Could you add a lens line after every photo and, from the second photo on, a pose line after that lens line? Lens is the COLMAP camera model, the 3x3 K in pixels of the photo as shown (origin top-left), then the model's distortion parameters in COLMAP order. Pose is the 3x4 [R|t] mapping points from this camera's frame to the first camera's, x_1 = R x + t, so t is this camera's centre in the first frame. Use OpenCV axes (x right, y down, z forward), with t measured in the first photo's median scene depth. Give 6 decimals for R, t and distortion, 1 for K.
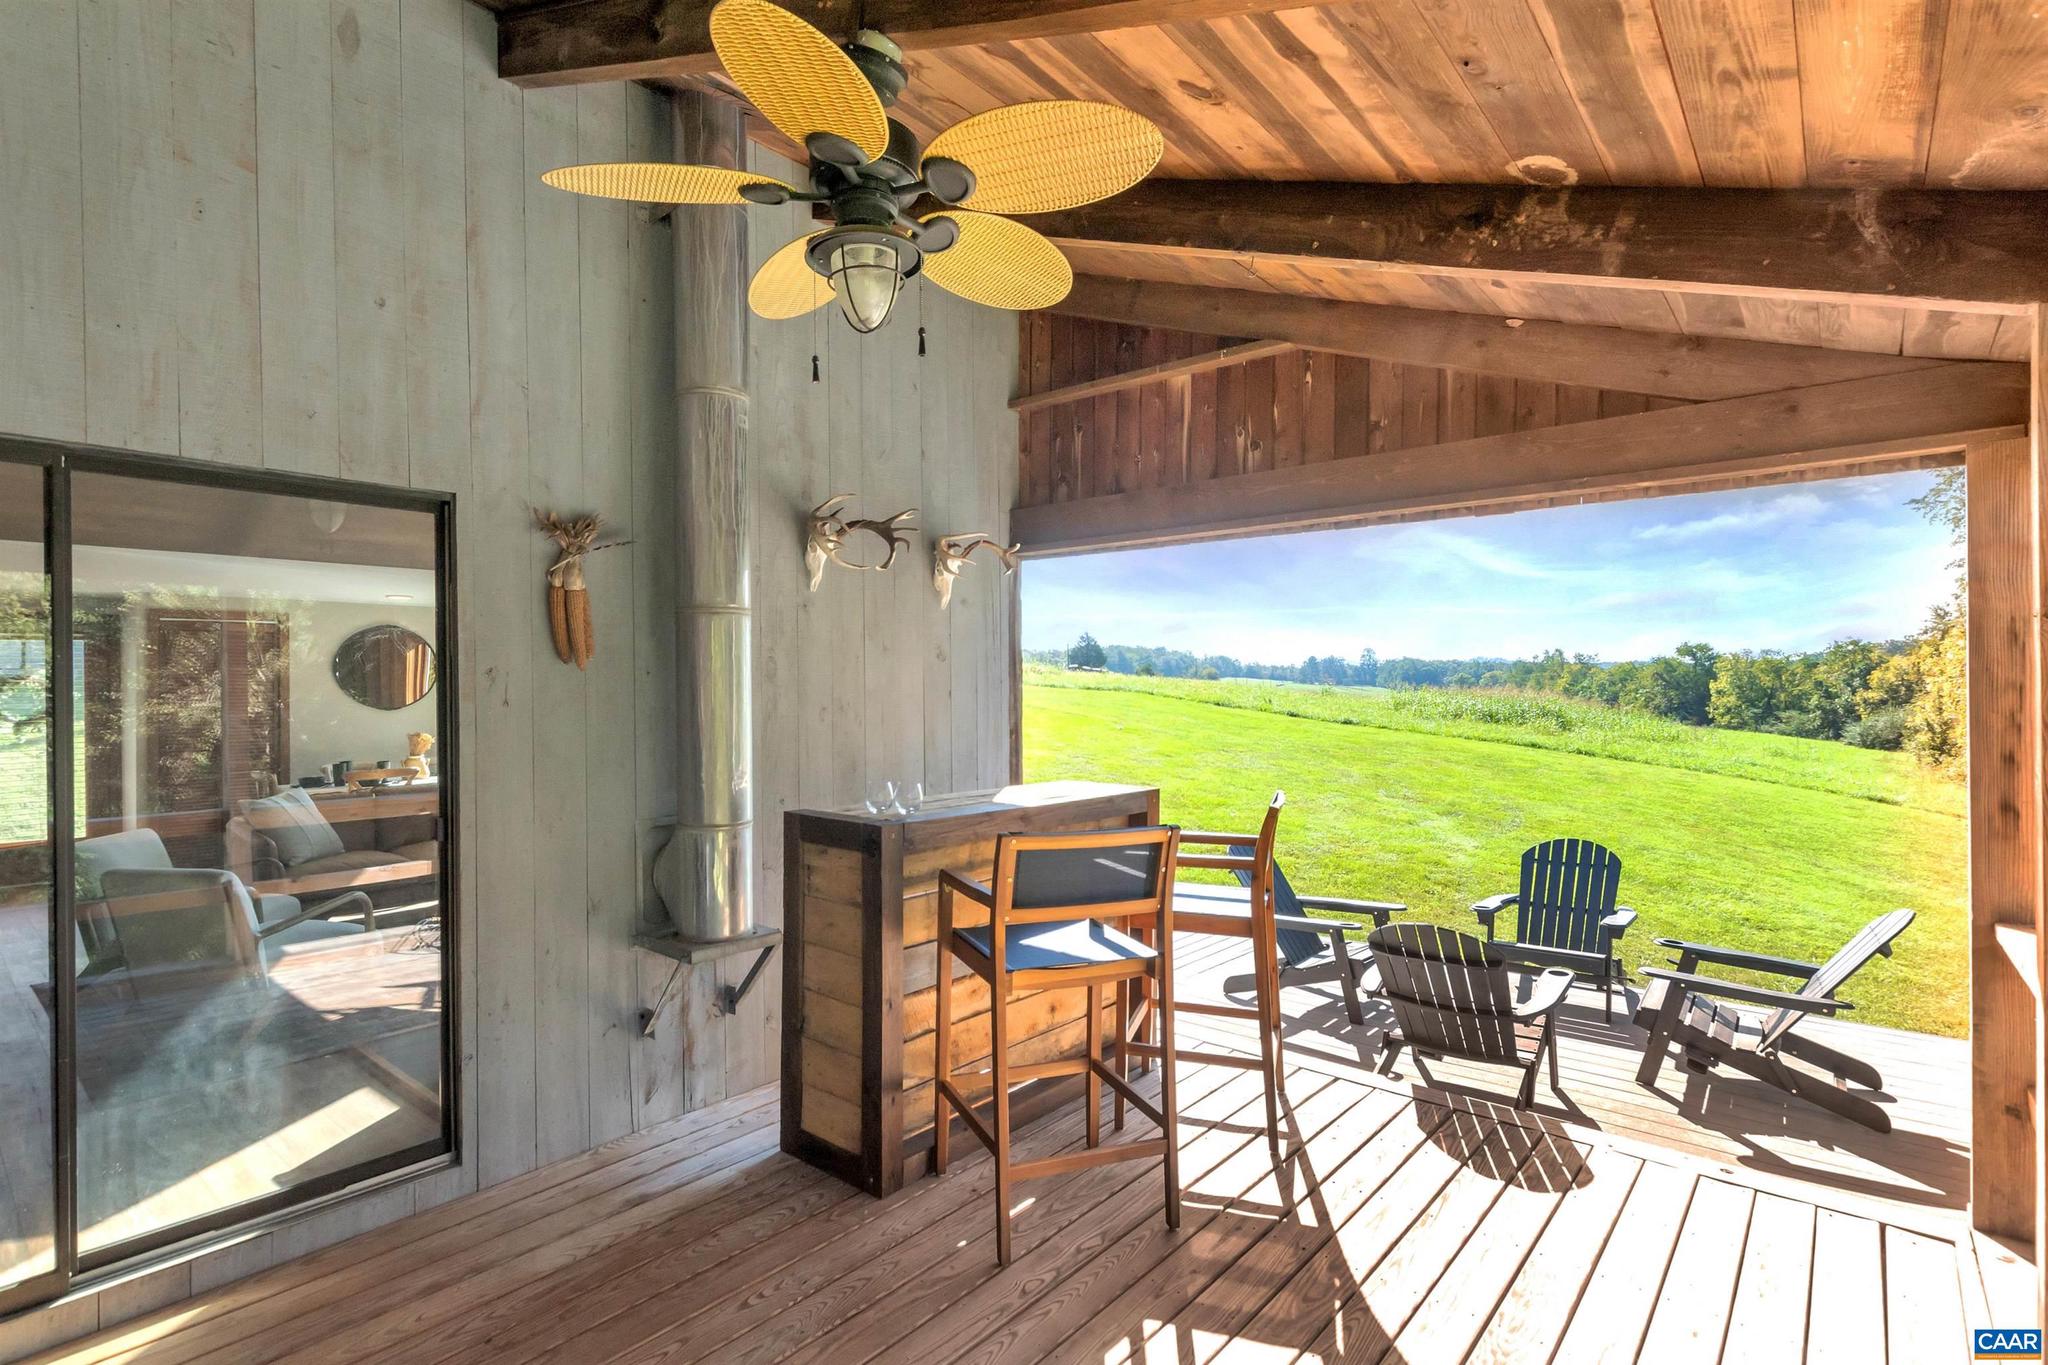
lens RADIAL K [[985.1, 0, 959.1], [0, 985.1, 691.0], [0, 0, 1]] dist [-0.000711, -0.002899]
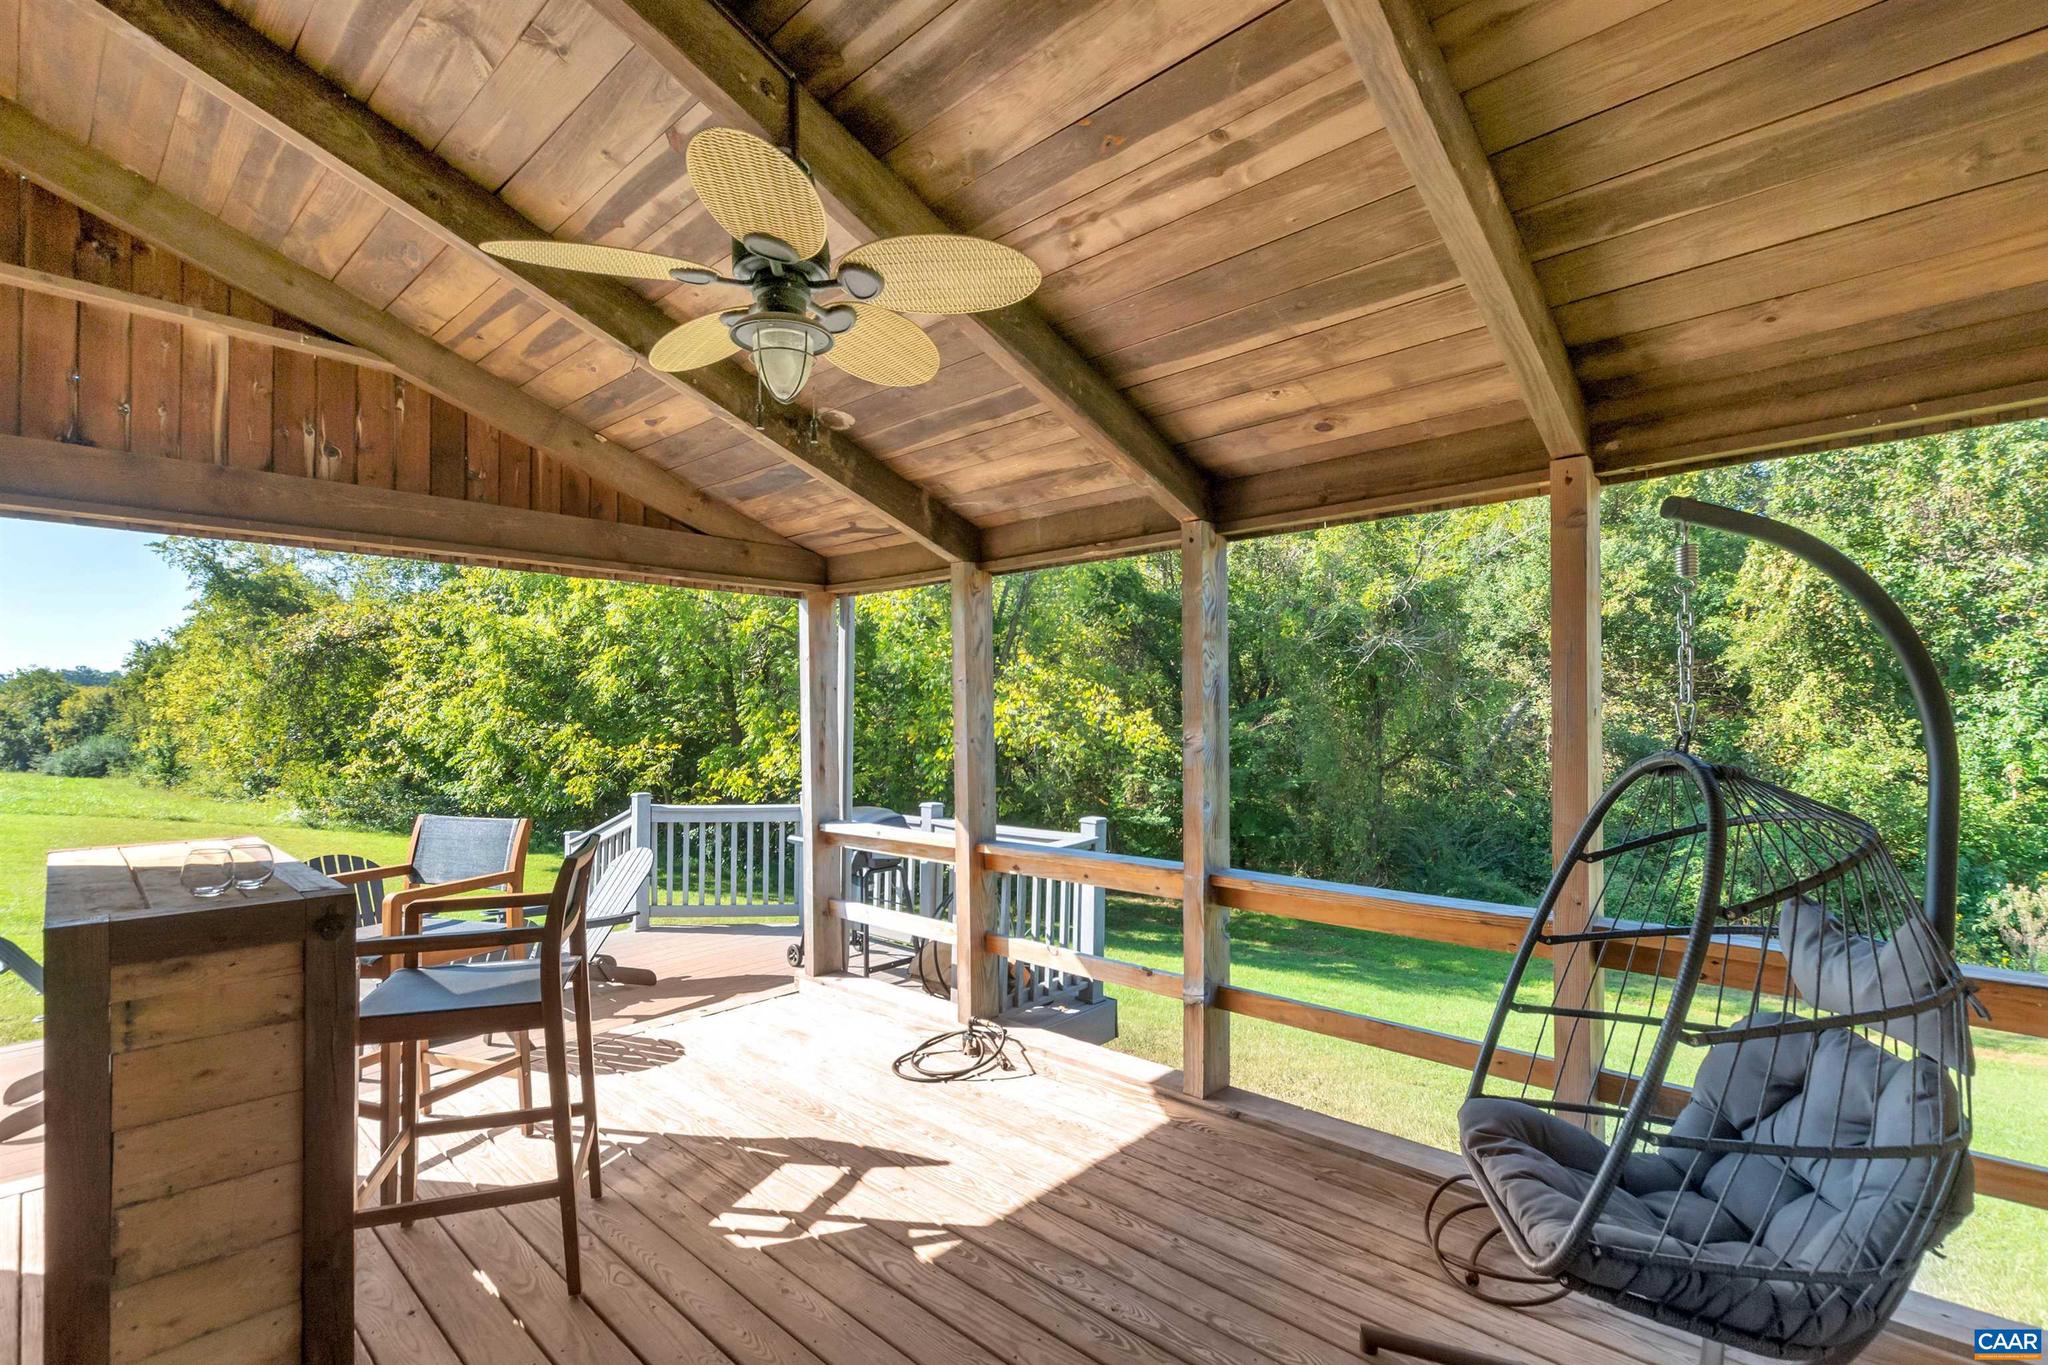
lens RADIAL K [[928.0, 0, 1027.4], [0, 928.0, 694.2], [0, 0, 1]] dist [0.002189, -0.000111]
pose [[0.004899, 0.016726, 0.999848, -0.072580], [0.010923, 0.999800, -0.016778, 0.000078], [-0.999928, 0.011004, 0.004715, 0.044095]]
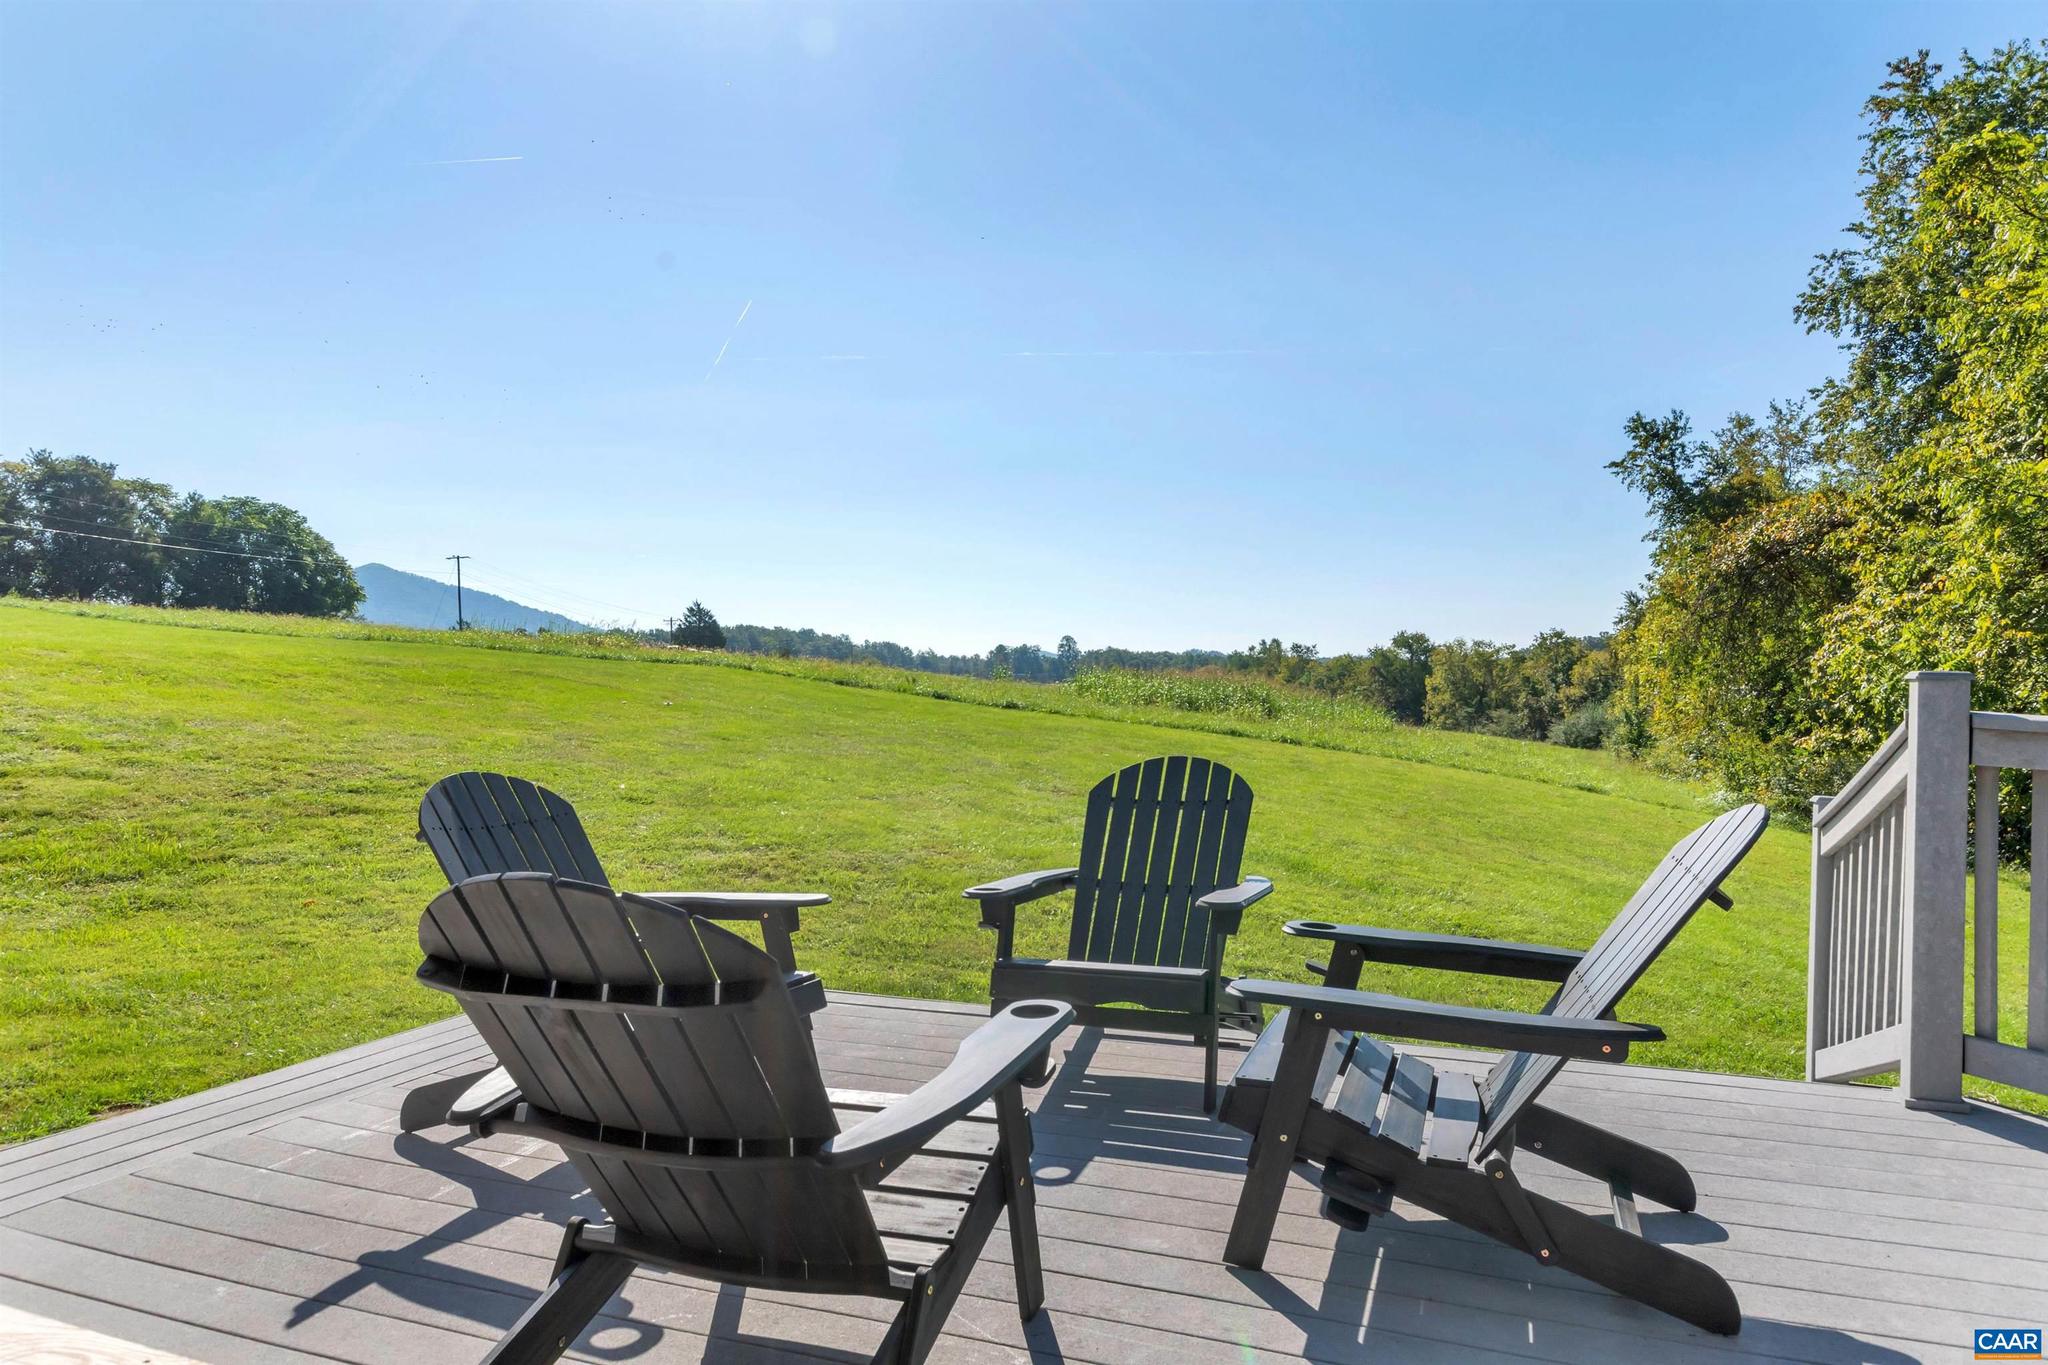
lens RADIAL K [[1332.7, 0, 1018.5], [0, 1332.7, 672.2], [0, 0, 1]] dist [0.002330, 0.000733]
pose [[0.937623, 0.006640, 0.347592, 0.056379], [-0.001689, 0.999893, -0.014544, 0.021834], [-0.347651, 0.013050, 0.937533, 0.069211]]
